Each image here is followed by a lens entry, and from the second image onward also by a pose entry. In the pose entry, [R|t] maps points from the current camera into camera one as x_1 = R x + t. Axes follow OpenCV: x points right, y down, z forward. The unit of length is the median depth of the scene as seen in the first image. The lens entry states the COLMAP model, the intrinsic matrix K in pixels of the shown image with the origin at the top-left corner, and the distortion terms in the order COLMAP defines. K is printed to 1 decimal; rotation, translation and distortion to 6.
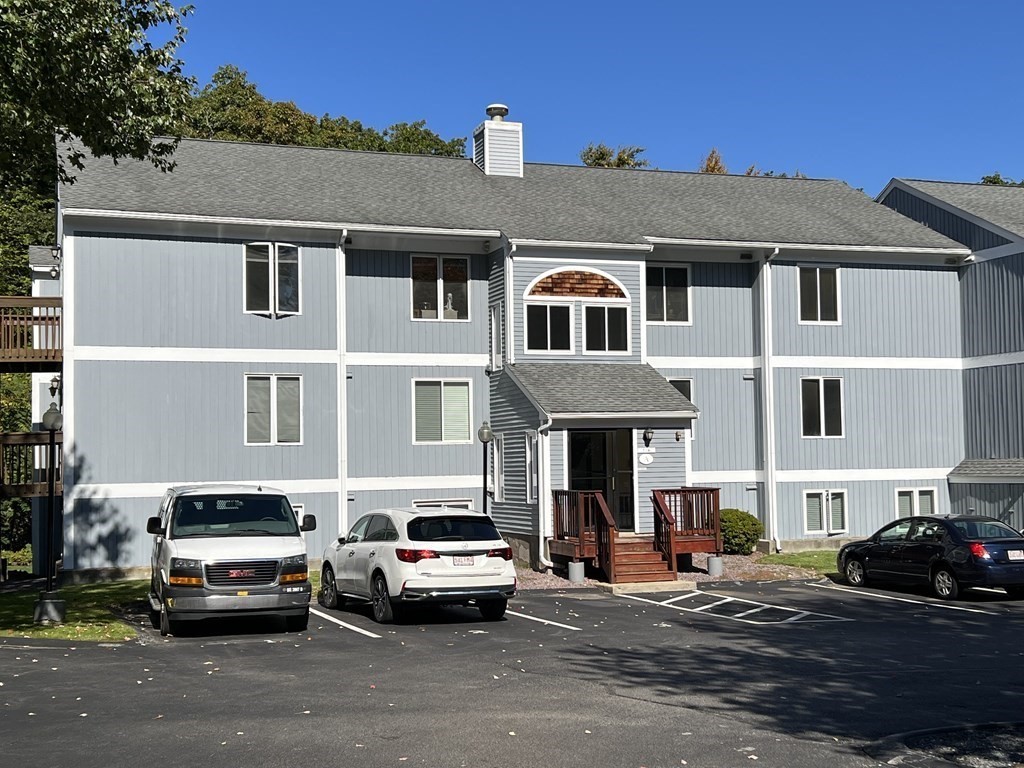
lens RADIAL K [[1548.3, 0, 512.0], [0, 1548.3, 384.0], [0, 0, 1]] dist [0.389883, -2.228916]
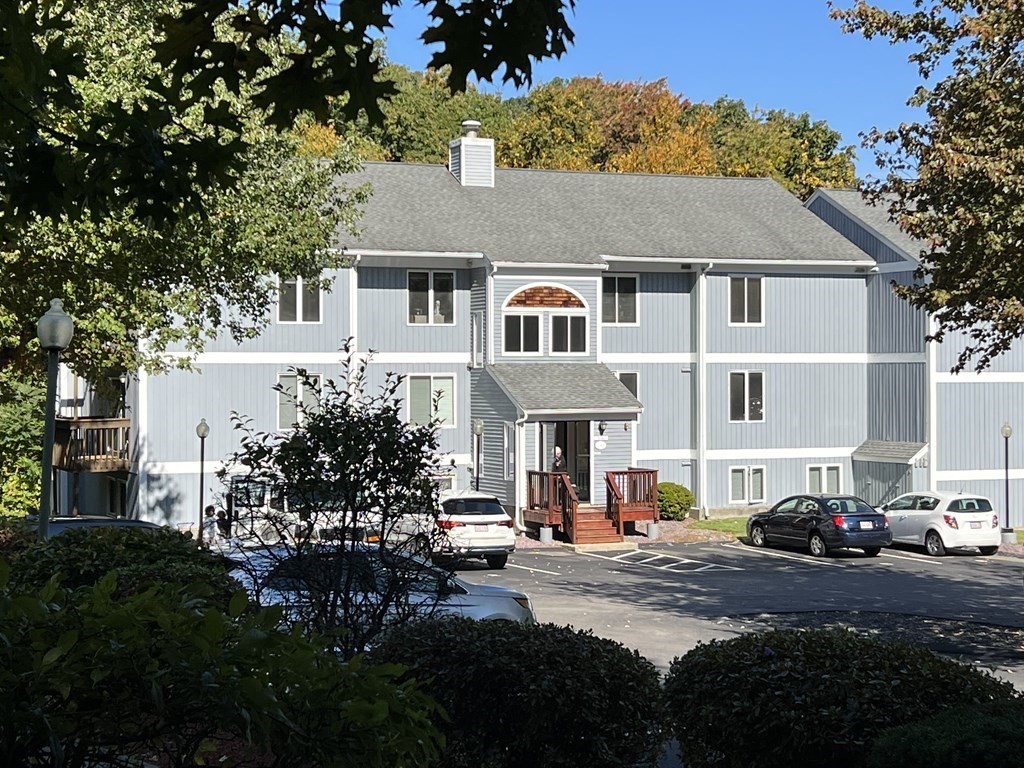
lens RADIAL K [[1847.7, 0, 512.0], [0, 1847.7, 384.0], [0, 0, 1]] dist [-0.004353, 0.013083]
pose [[0.998802, 0.014859, 0.046627, -0.048981], [-0.016806, 0.998991, 0.041656, -0.055177], [-0.045961, -0.042390, 0.998043, -0.425243]]
